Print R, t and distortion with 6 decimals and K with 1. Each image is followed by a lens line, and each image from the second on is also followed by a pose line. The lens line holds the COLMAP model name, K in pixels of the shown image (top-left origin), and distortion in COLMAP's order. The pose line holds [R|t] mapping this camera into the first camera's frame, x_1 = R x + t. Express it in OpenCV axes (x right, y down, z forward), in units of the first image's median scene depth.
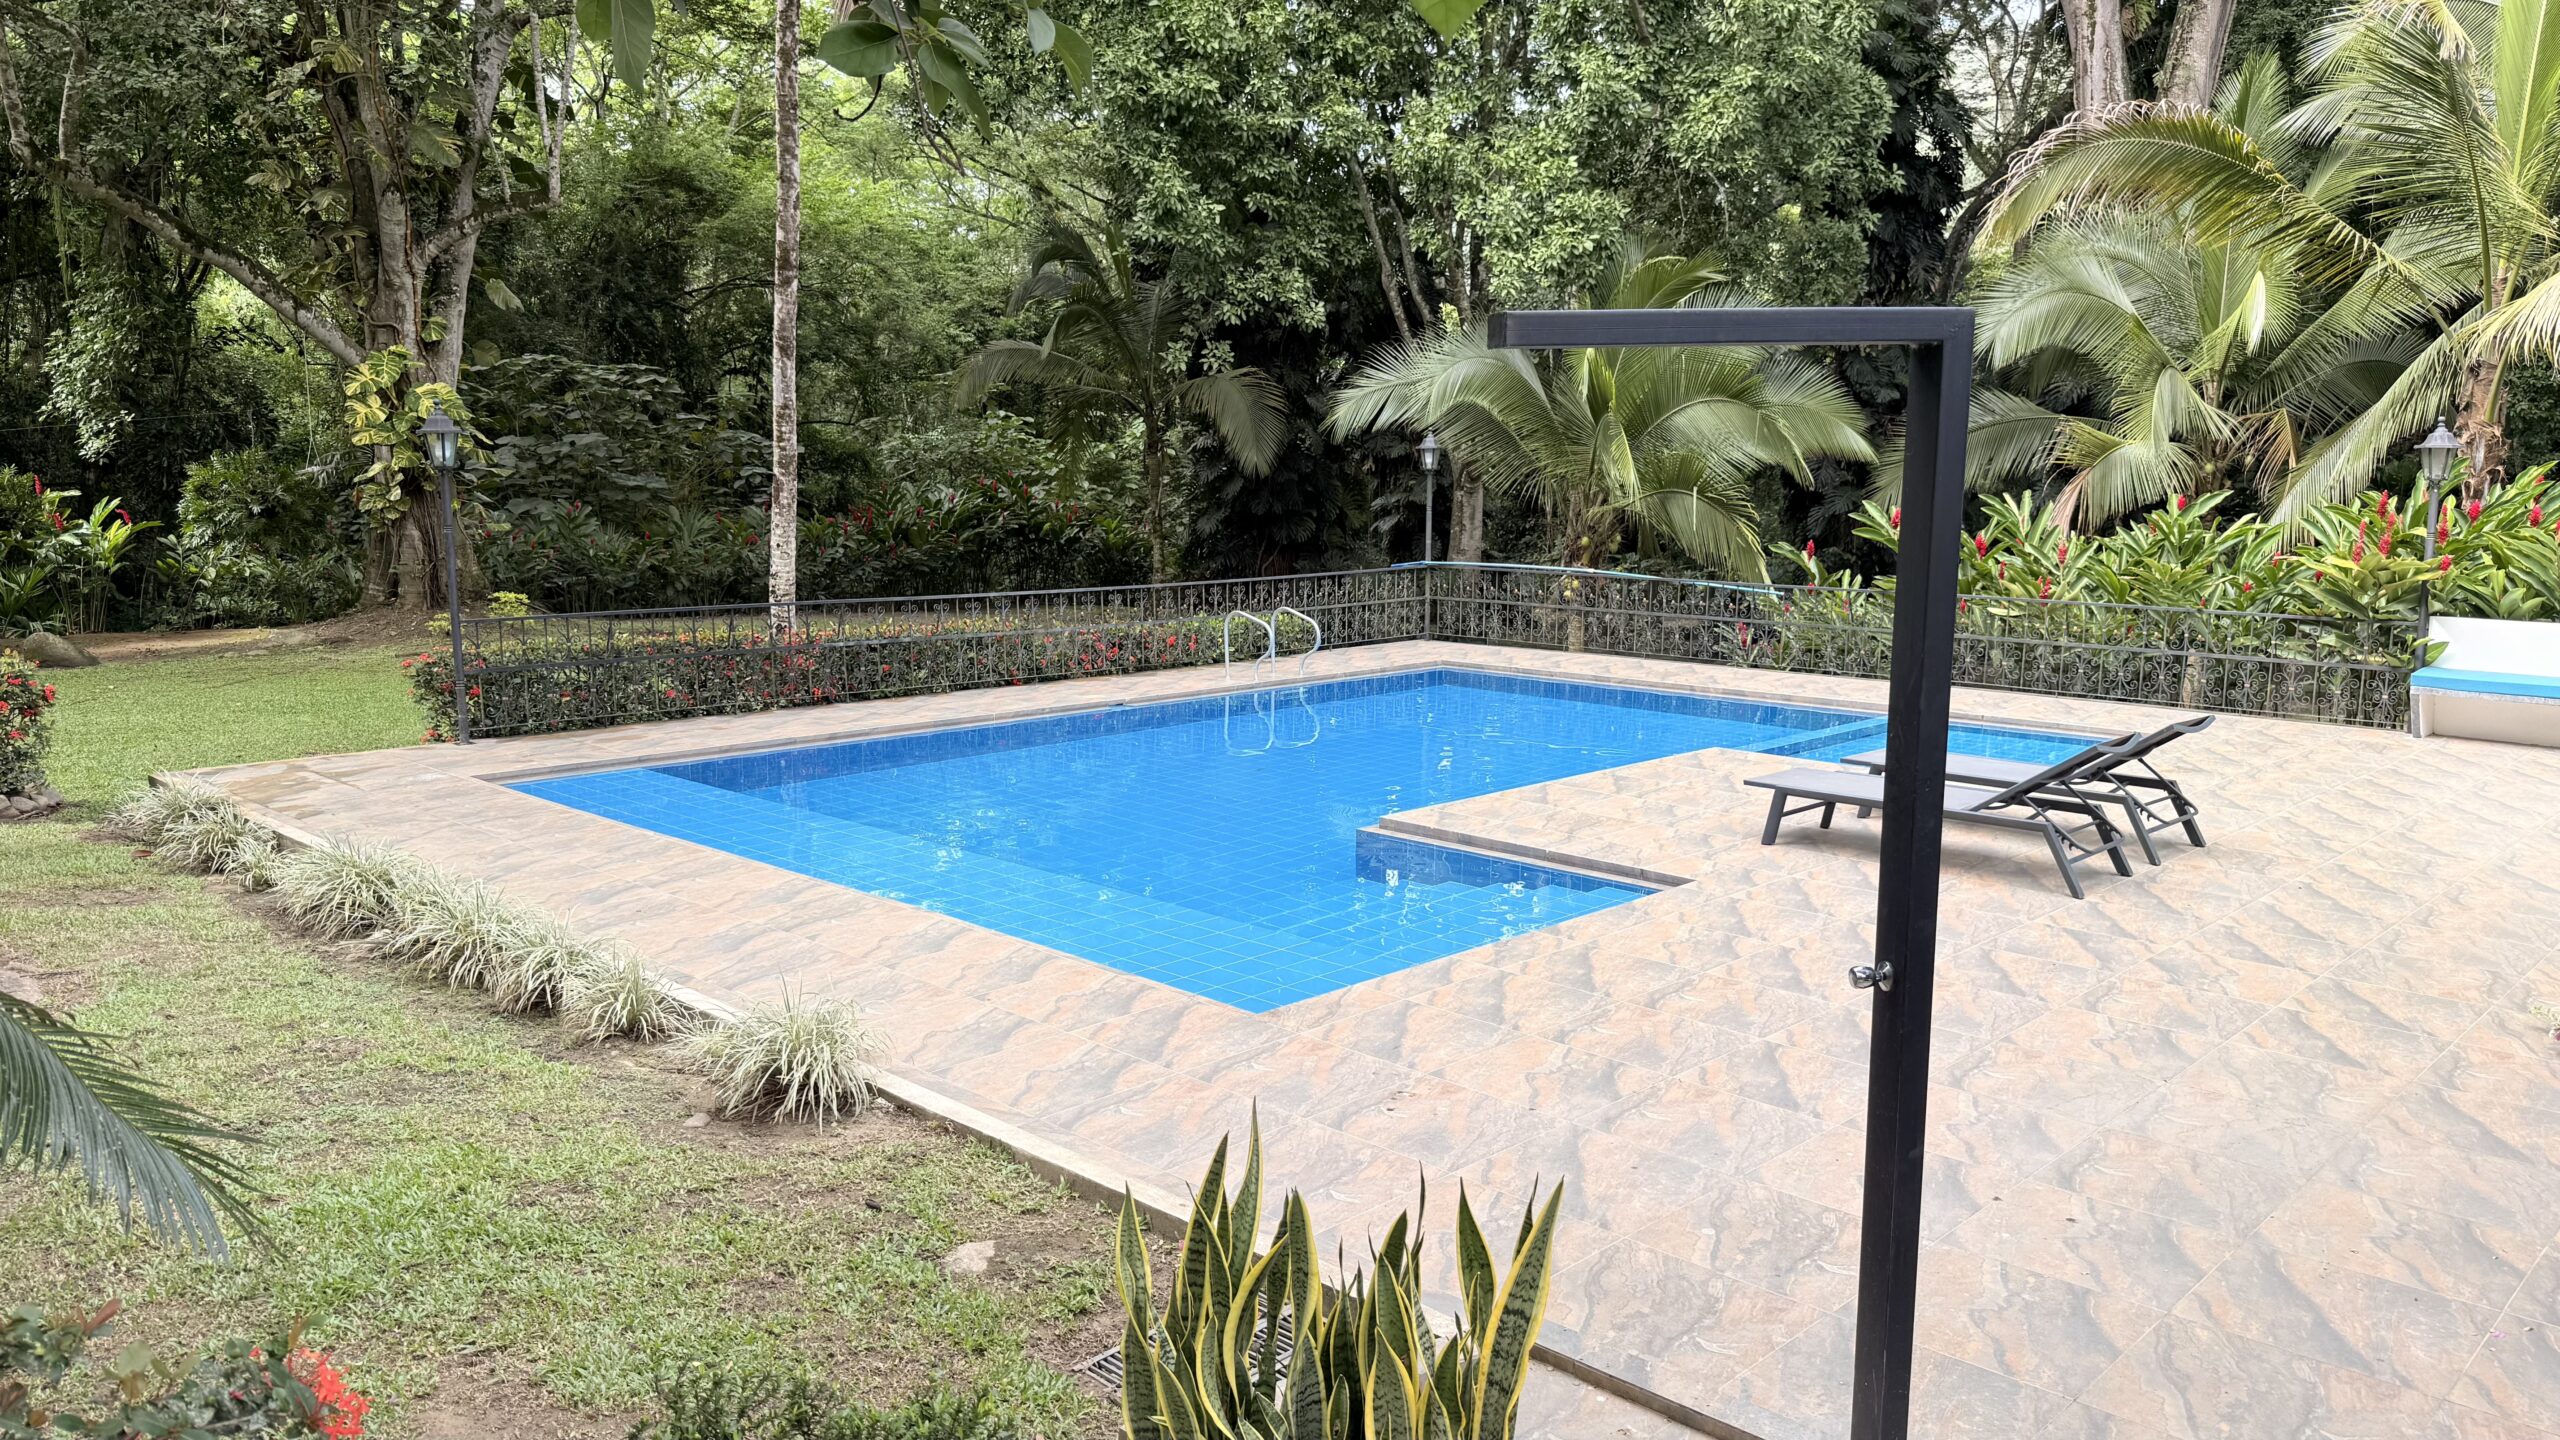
lens RADIAL K [[1778.3, 0, 1289.1], [0, 1778.3, 721.8], [0, 0, 1]] dist [0.095193, -0.161823]
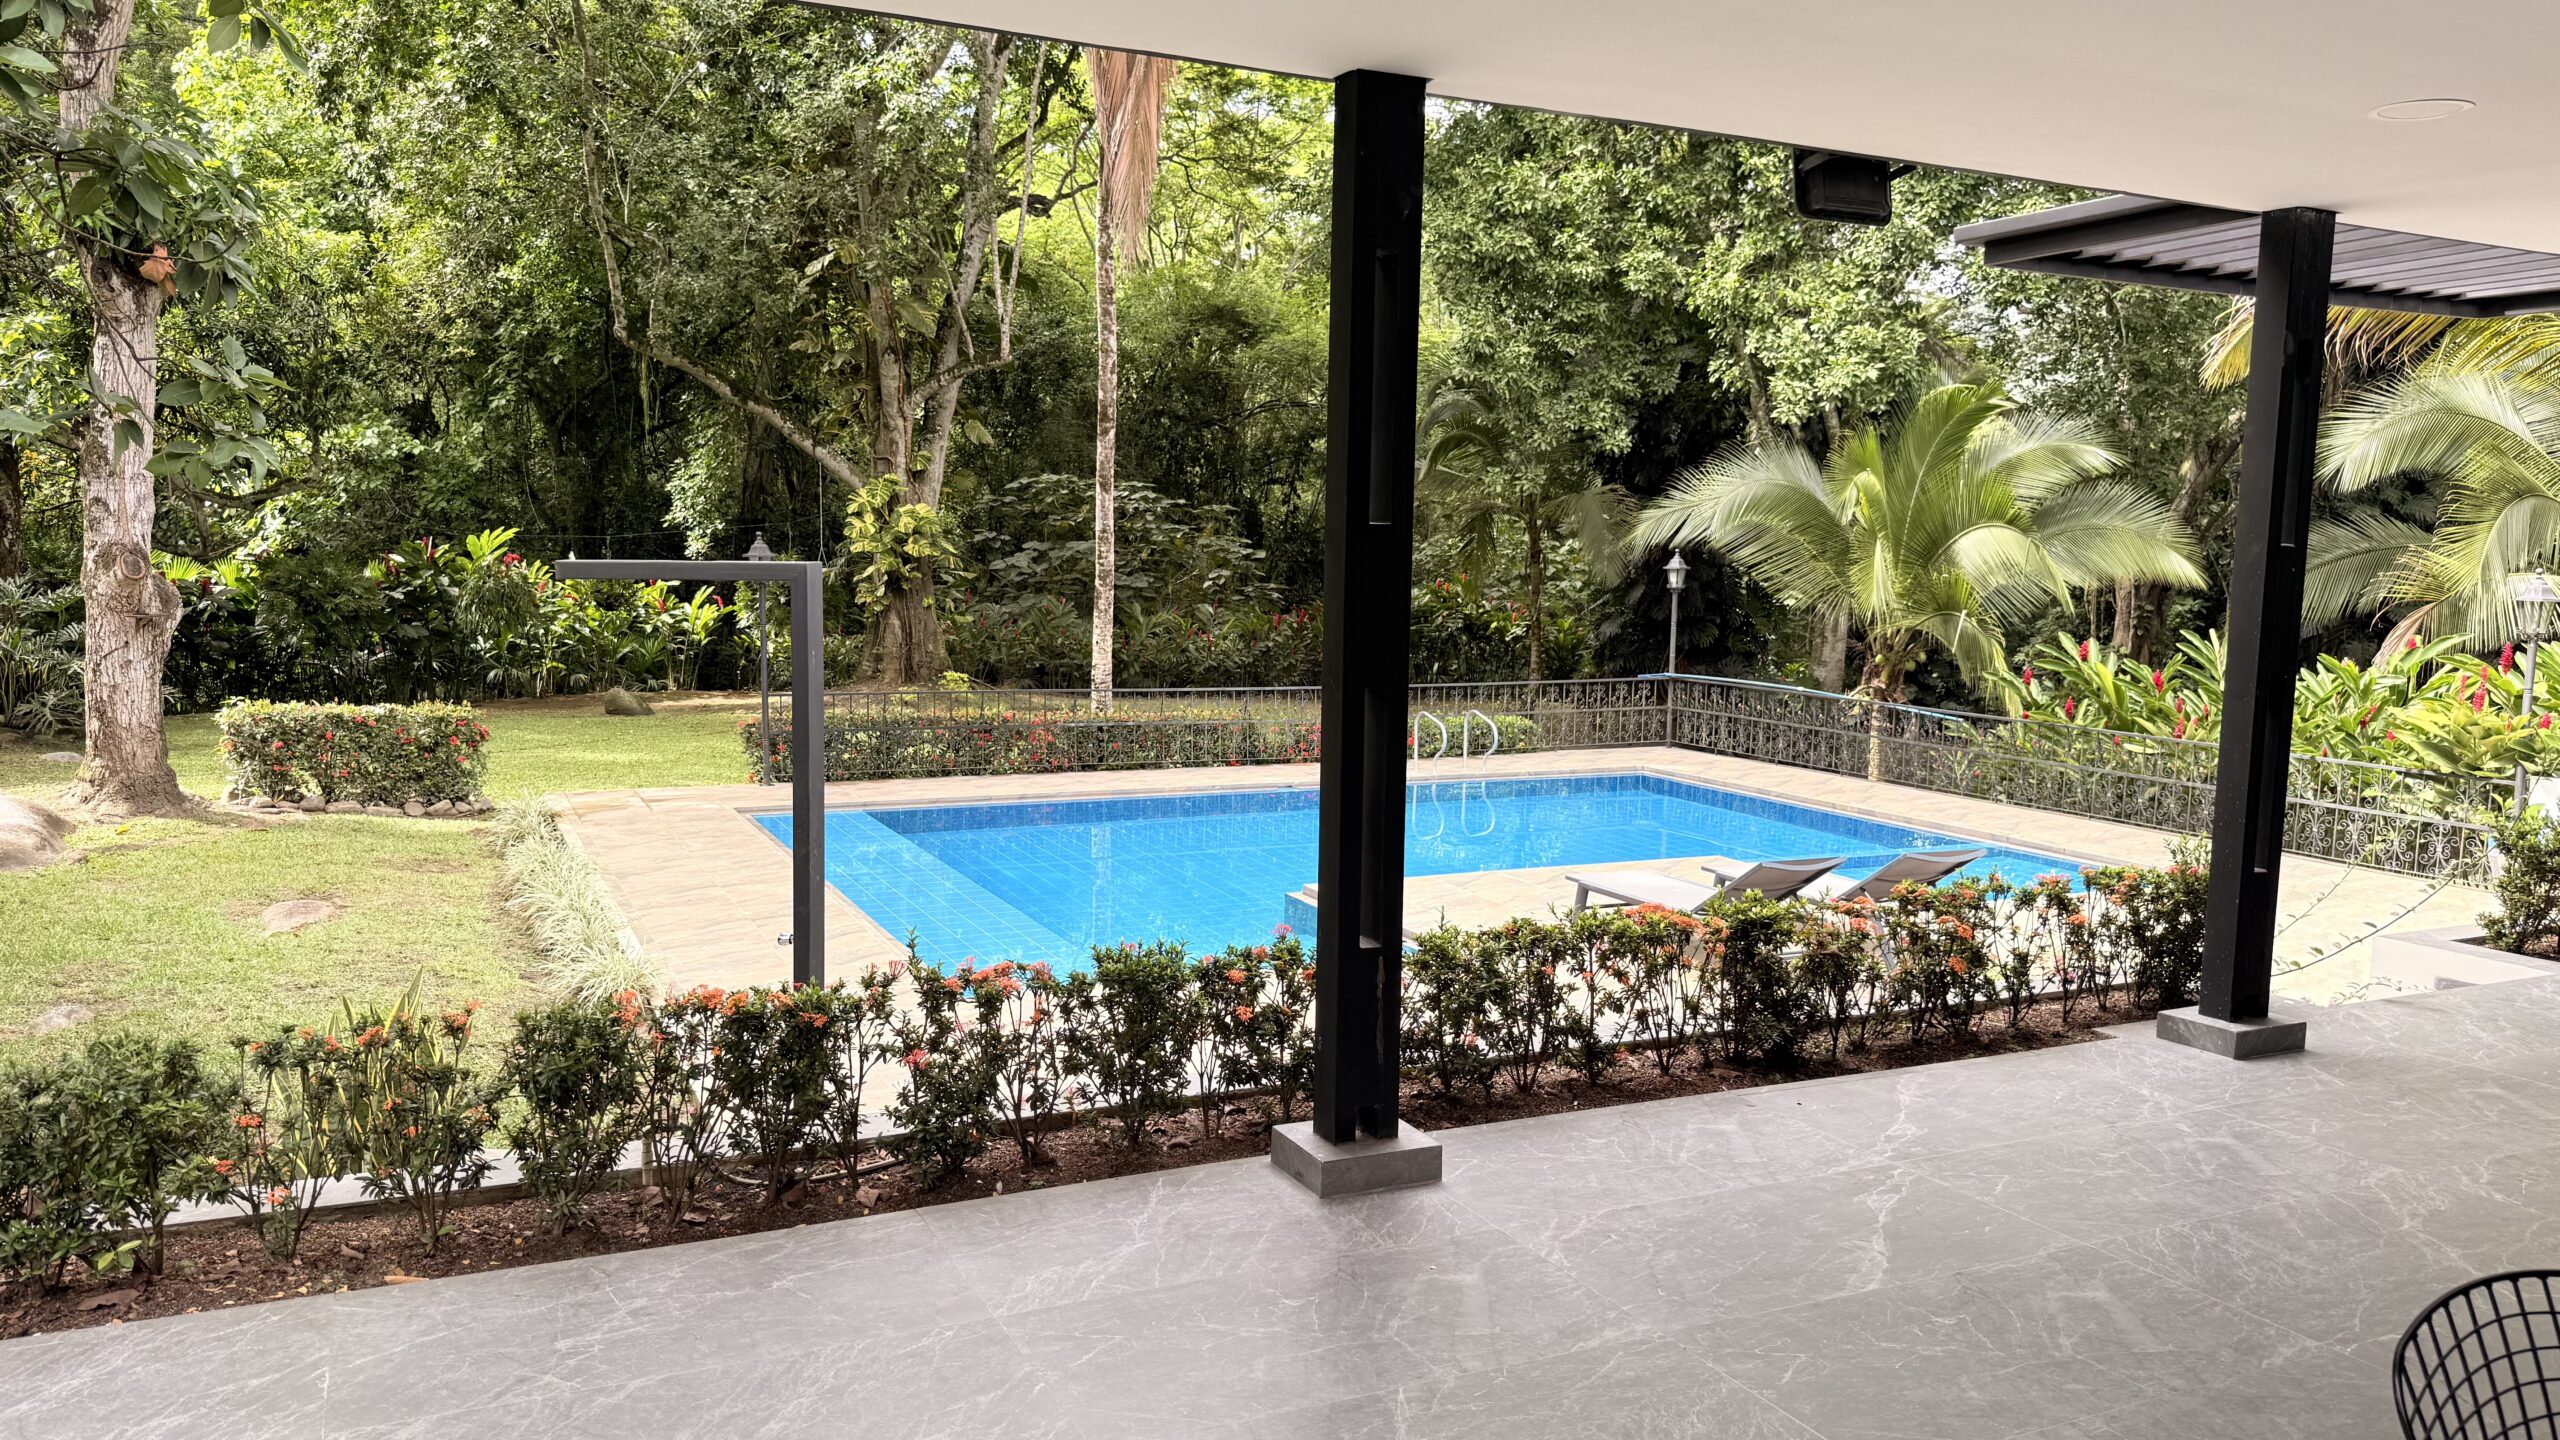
lens RADIAL K [[1781.2, 0, 1277.4], [0, 1781.2, 734.4], [0, 0, 1]] dist [0.069571, -0.091115]
pose [[0.938487, 0.049099, -0.341805, 0.206279], [-0.063593, 0.997484, -0.031322, -0.004776], [0.339408, 0.051132, 0.939249, -0.079593]]
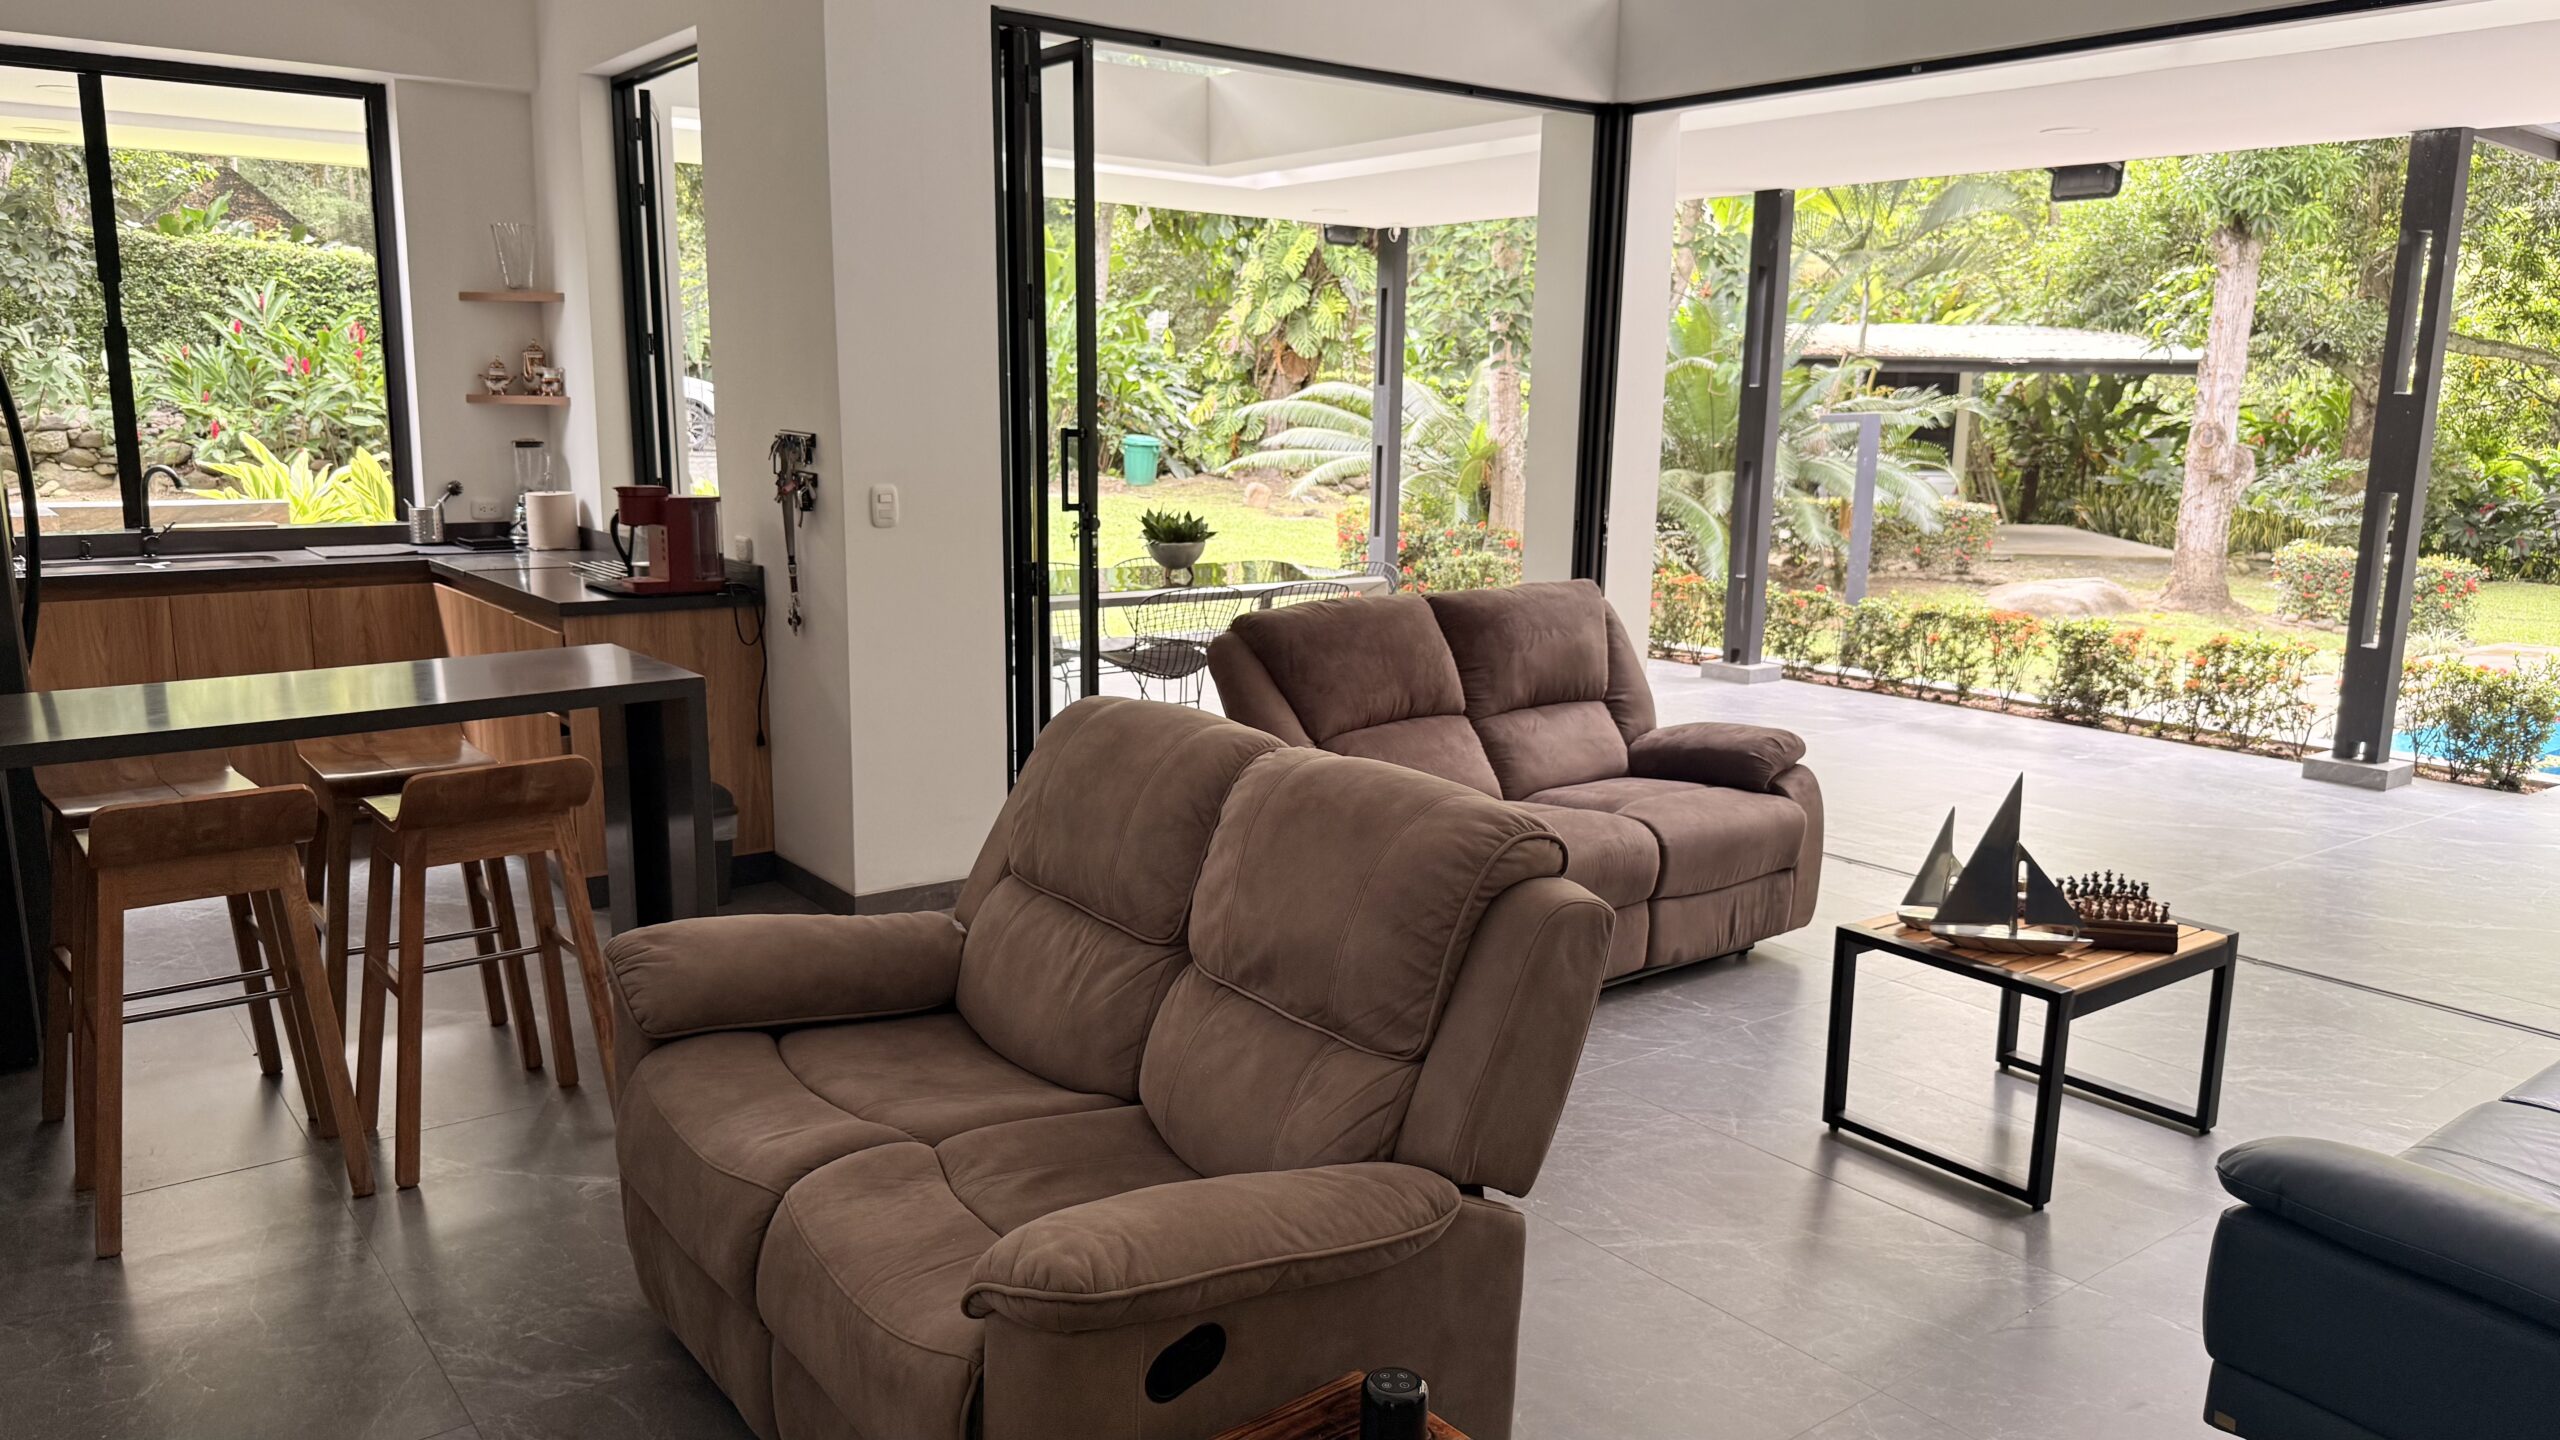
lens RADIAL K [[1781.2, 0, 1277.4], [0, 1781.2, 734.4], [0, 0, 1]] dist [0.069571, -0.091115]
pose [[-0.141635, 0.177056, -0.973956, 0.600721], [-0.164060, 0.966070, 0.199480, -0.017910], [0.976229, 0.188041, -0.107781, 0.041461]]
